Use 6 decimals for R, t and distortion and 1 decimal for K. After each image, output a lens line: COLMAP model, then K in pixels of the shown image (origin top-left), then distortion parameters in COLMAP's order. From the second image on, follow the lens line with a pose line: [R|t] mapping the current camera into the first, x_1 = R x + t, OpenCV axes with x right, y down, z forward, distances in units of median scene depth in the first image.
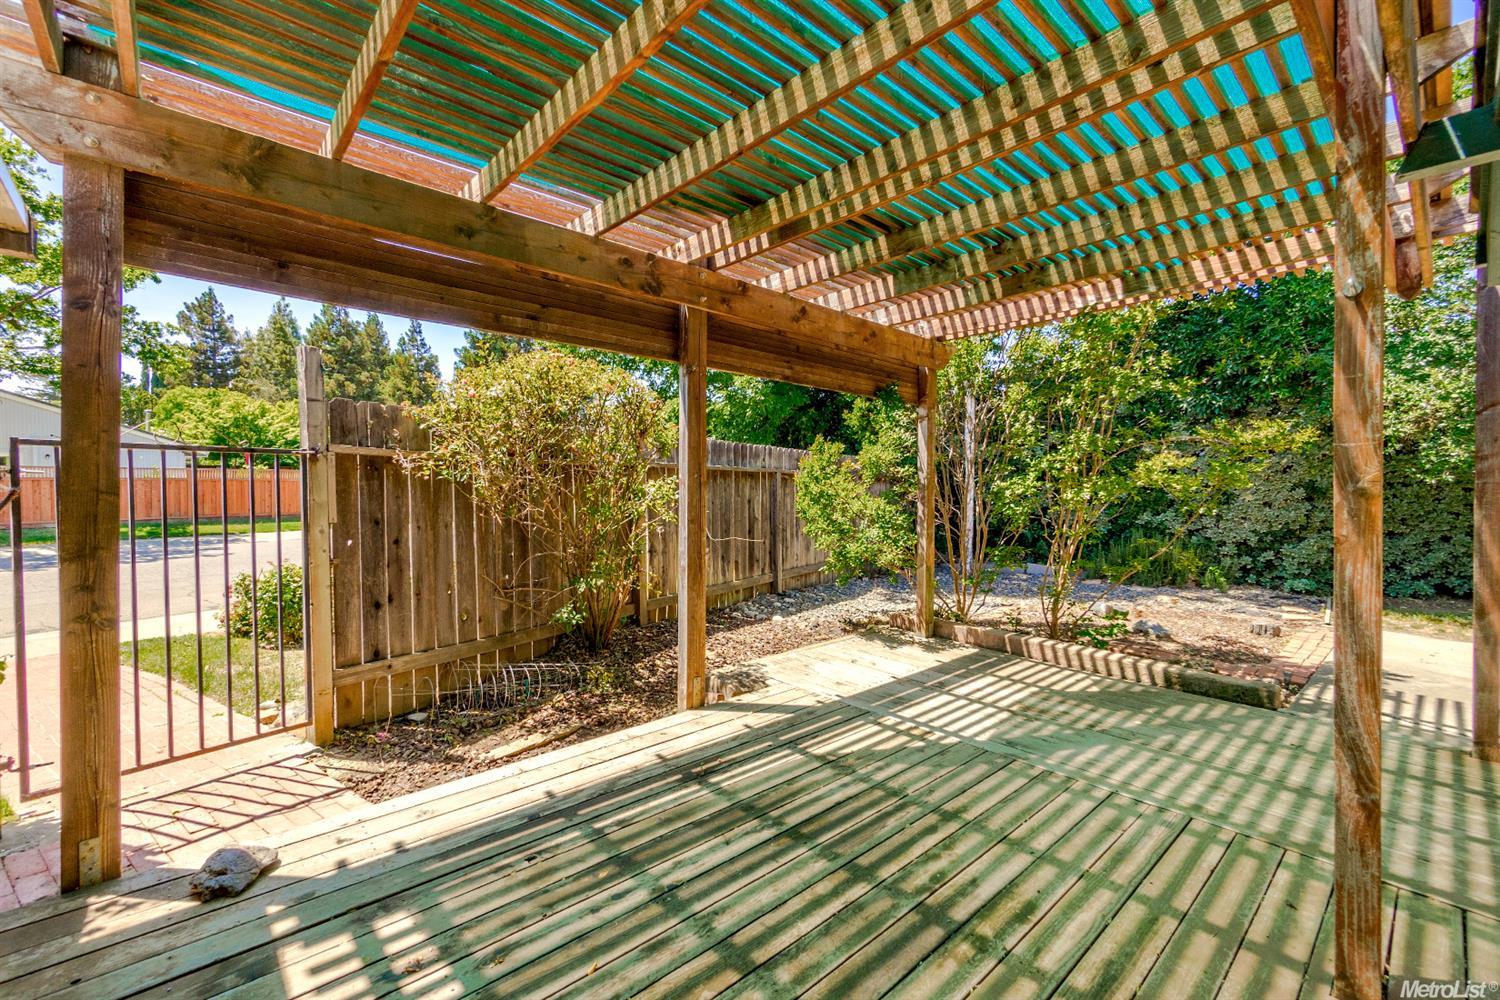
lens RADIAL K [[666.4, 0, 745.6], [0, 666.4, 500.0], [0, 0, 1]] dist [-0.000847, 0.000423]
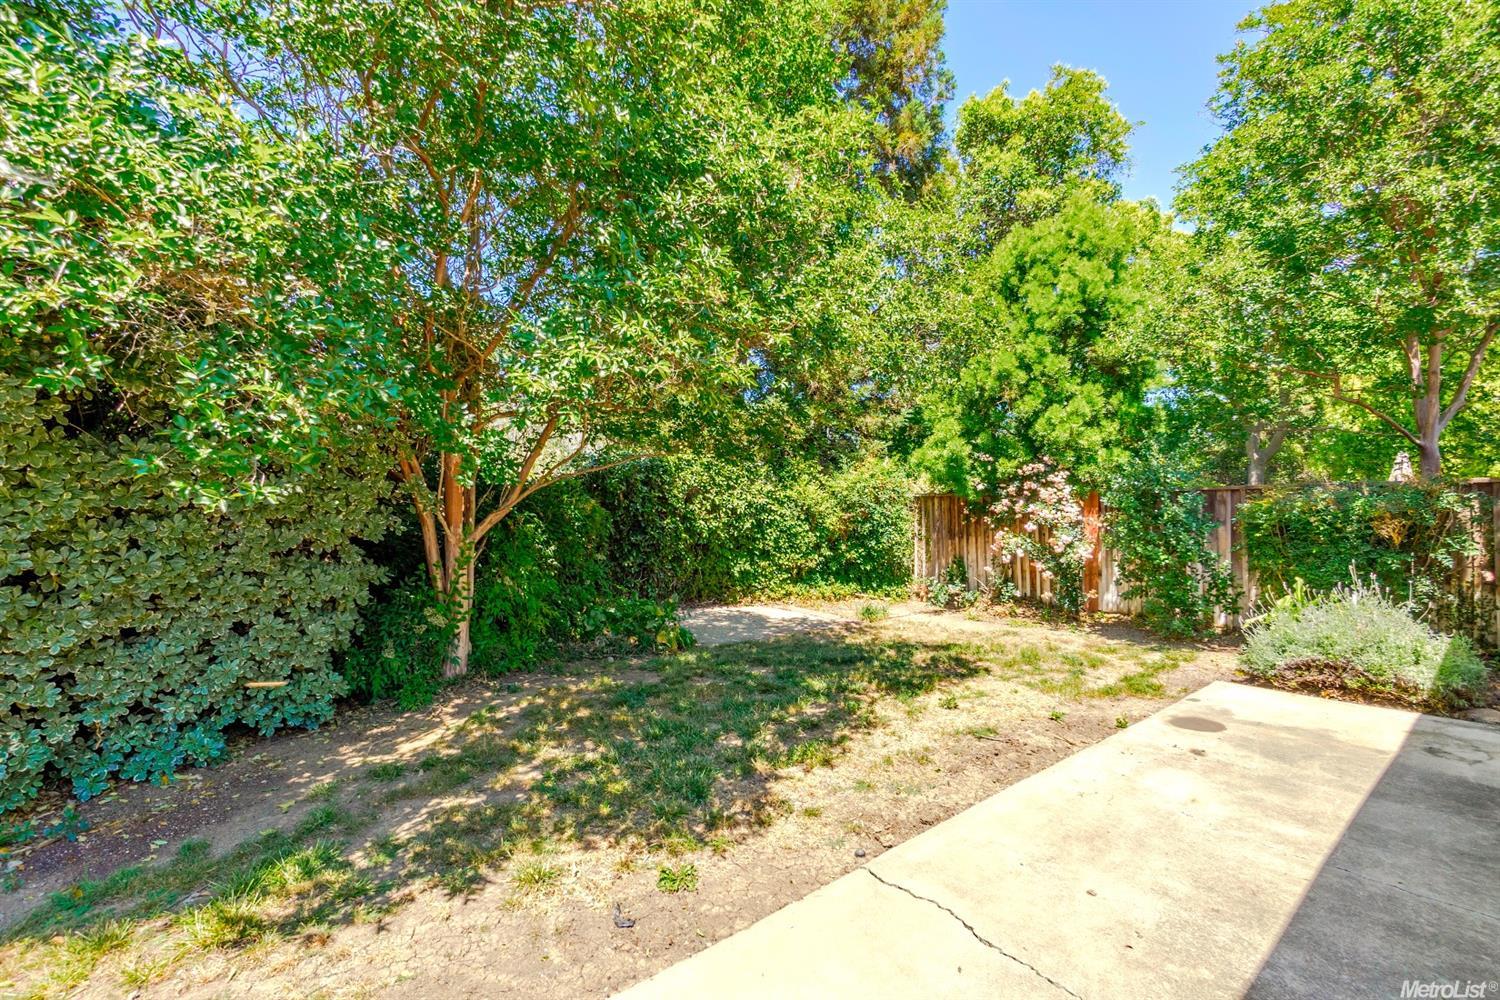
lens RADIAL K [[666.4, 0, 740.8], [0, 666.4, 508.9], [0, 0, 1]] dist [-0.000847, 0.000423]
pose [[0.094019, -0.002358, 0.995568, 0.607911], [0.031397, 0.999507, -0.000598, -0.015135], [-0.995075, 0.031314, 0.094046, 0.594392]]
